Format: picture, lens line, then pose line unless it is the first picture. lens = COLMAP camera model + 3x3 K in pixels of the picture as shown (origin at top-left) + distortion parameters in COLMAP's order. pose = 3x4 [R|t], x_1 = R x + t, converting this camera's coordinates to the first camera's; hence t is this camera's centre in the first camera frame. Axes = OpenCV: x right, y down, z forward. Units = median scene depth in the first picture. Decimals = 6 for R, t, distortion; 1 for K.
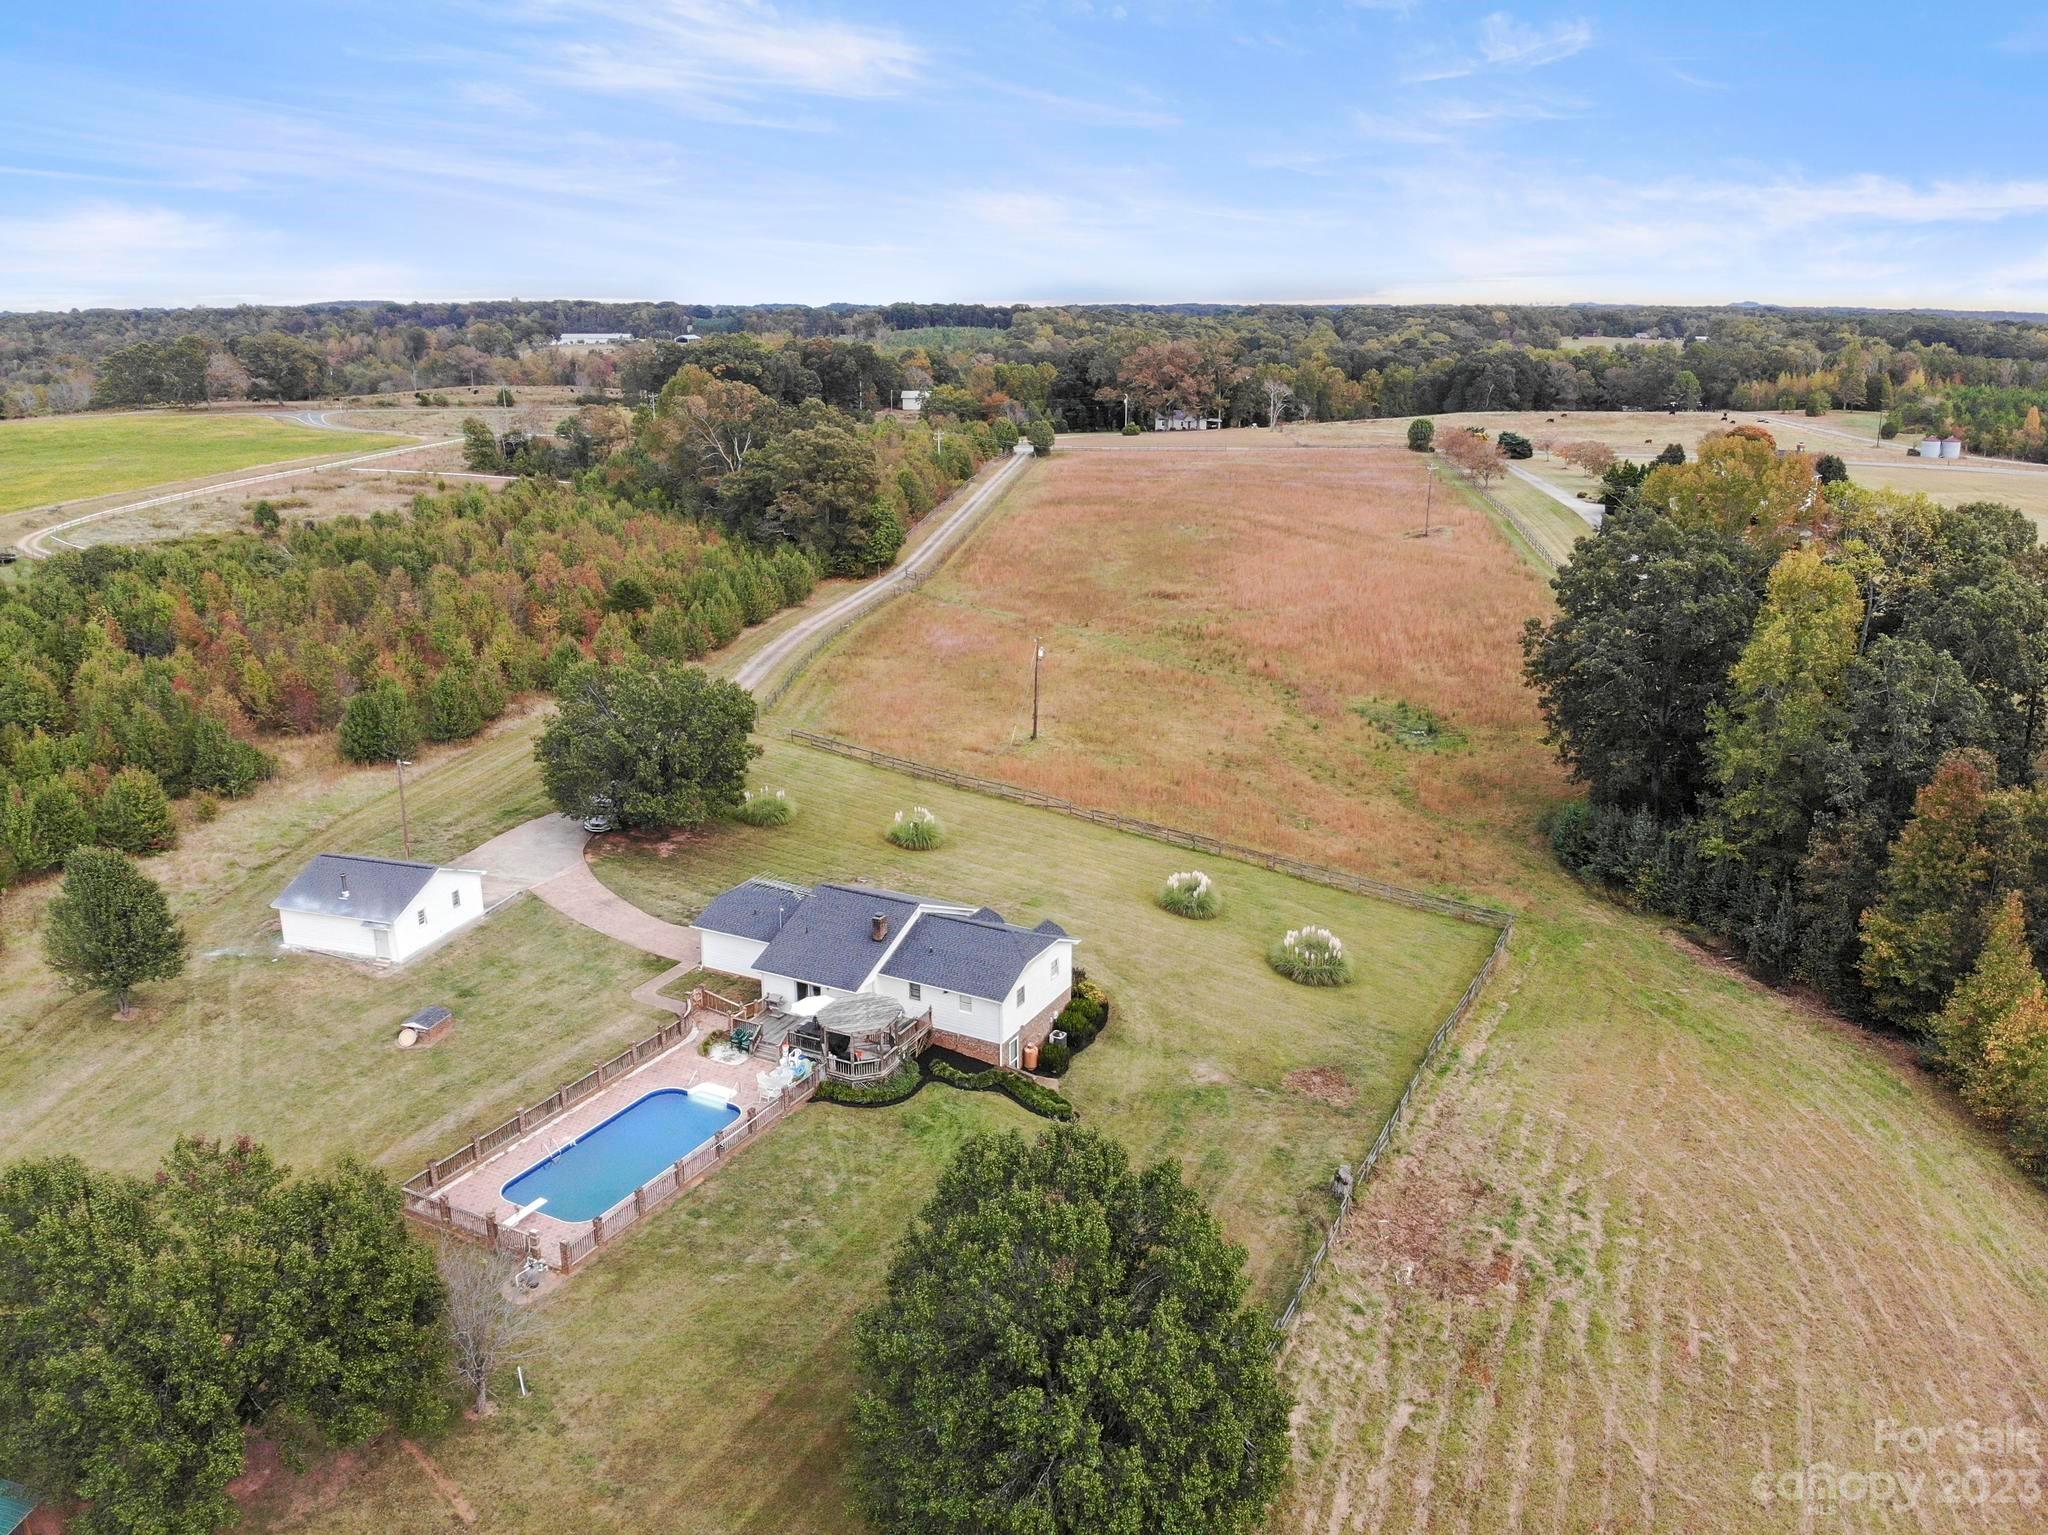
lens RADIAL K [[1485.7, 0, 1023.1], [0, 1485.7, 646.9], [0, 0, 1]] dist [0.104771, -0.270867]
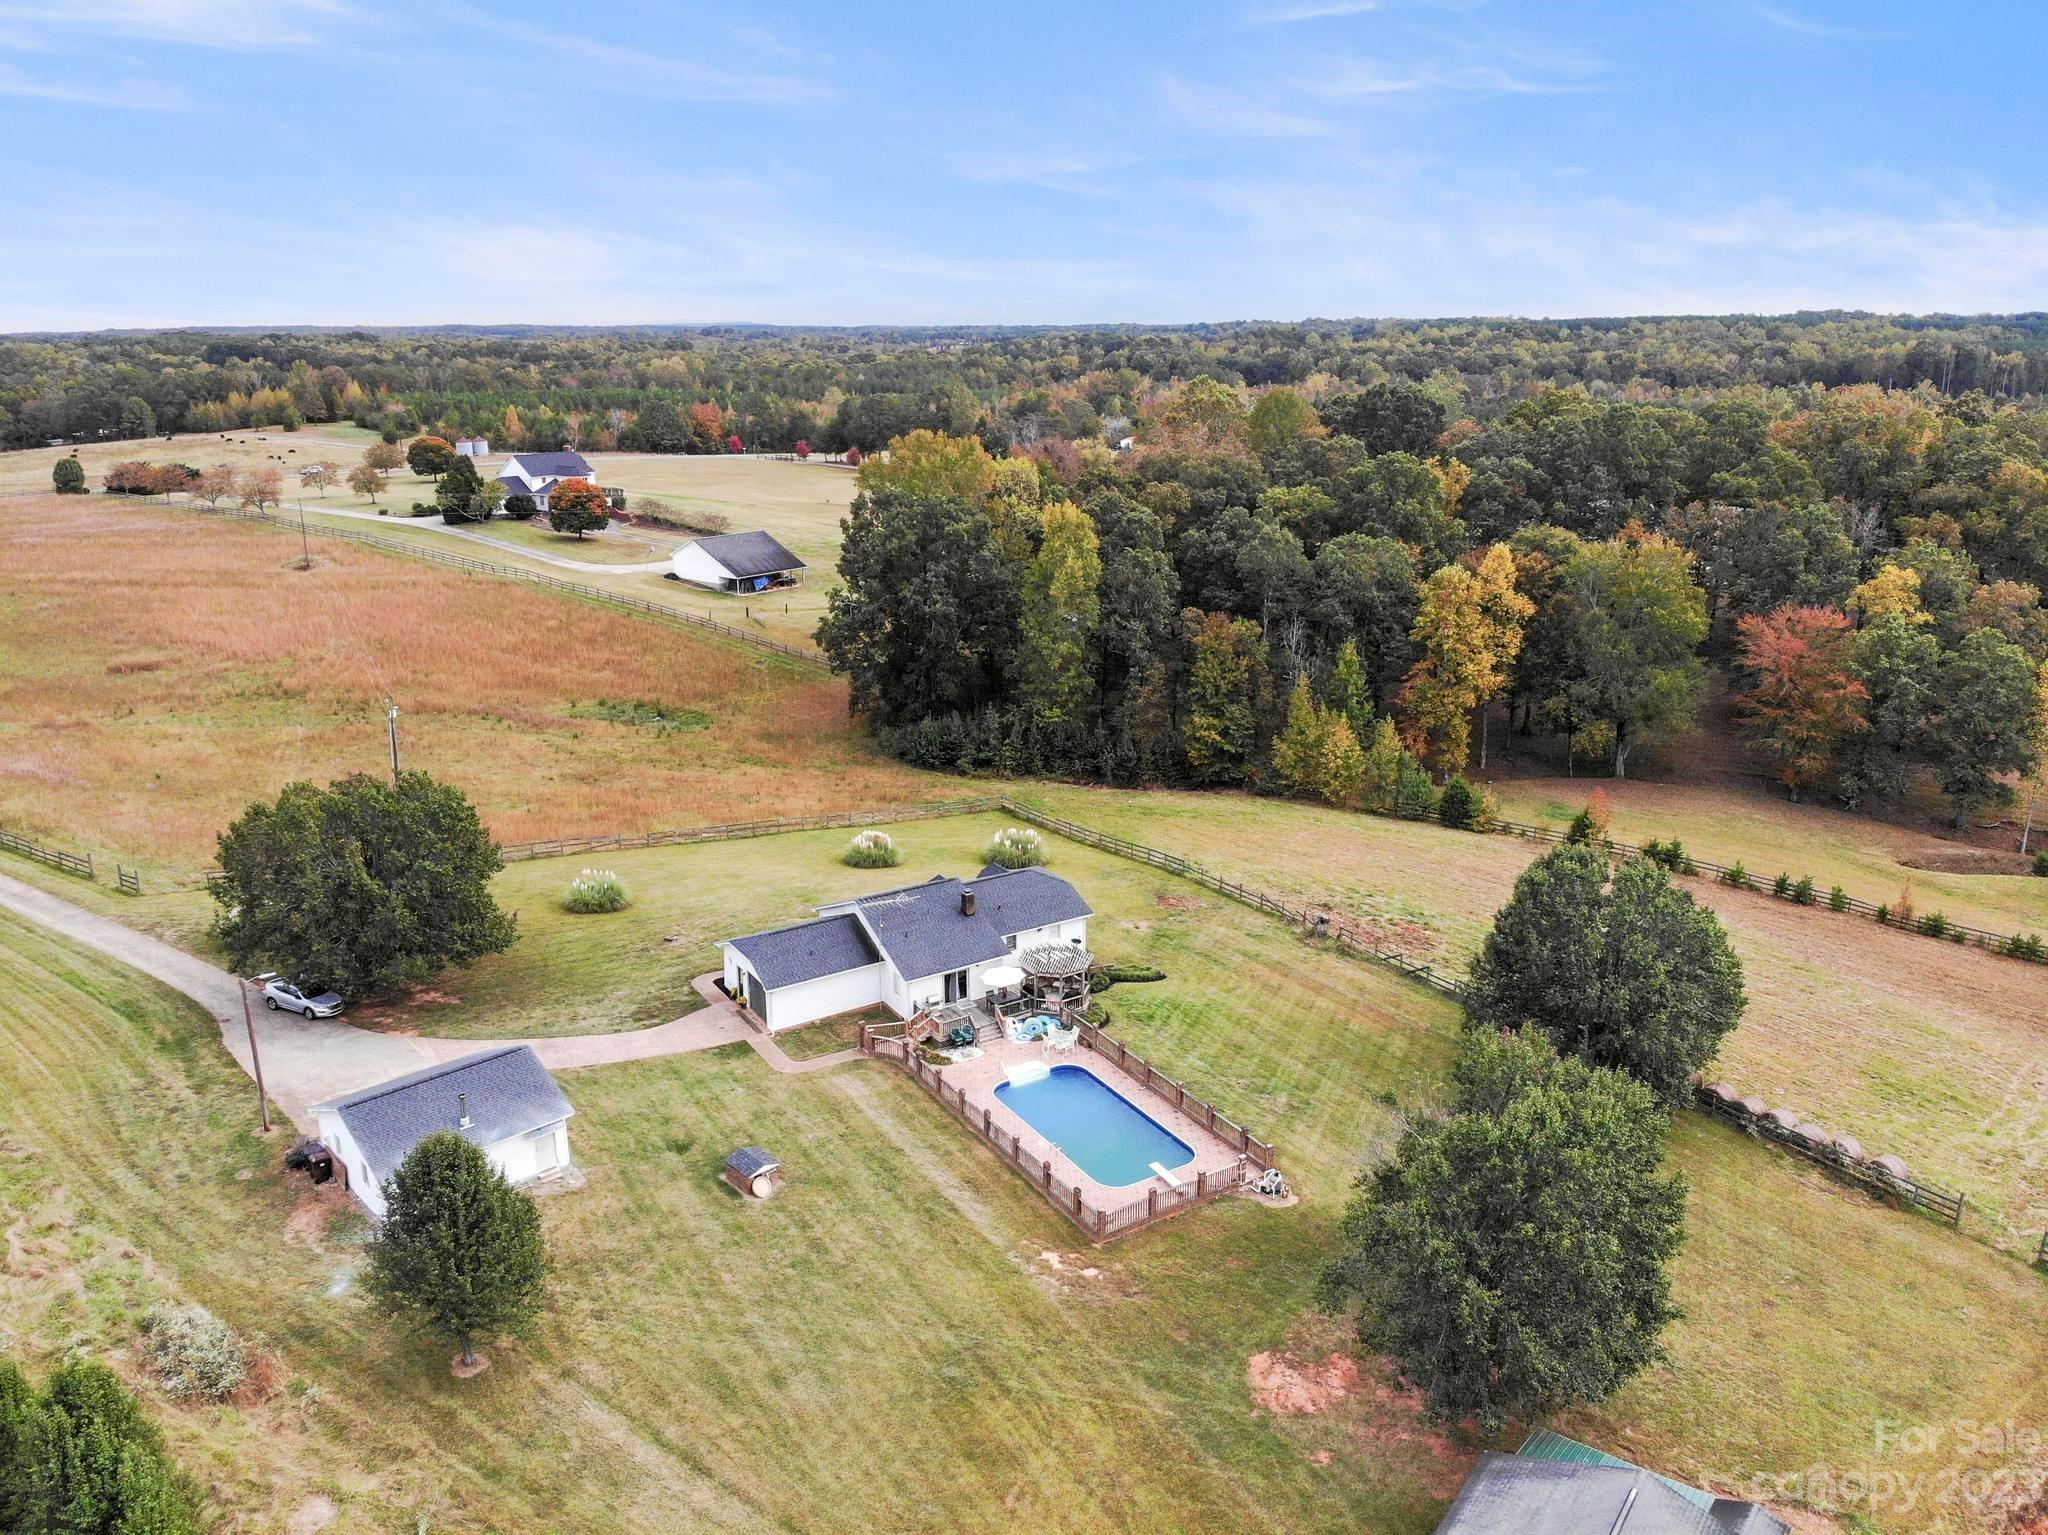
lens RADIAL K [[1432.5, 0, 986.6], [0, 1432.5, 753.3], [0, 0, 1]] dist [0.107323, -0.236030]
pose [[0.516101, -0.238396, 0.822683, -0.649179], [0.185977, 0.968761, 0.164056, -0.063086], [-0.836093, 0.068331, 0.544315, 0.282018]]
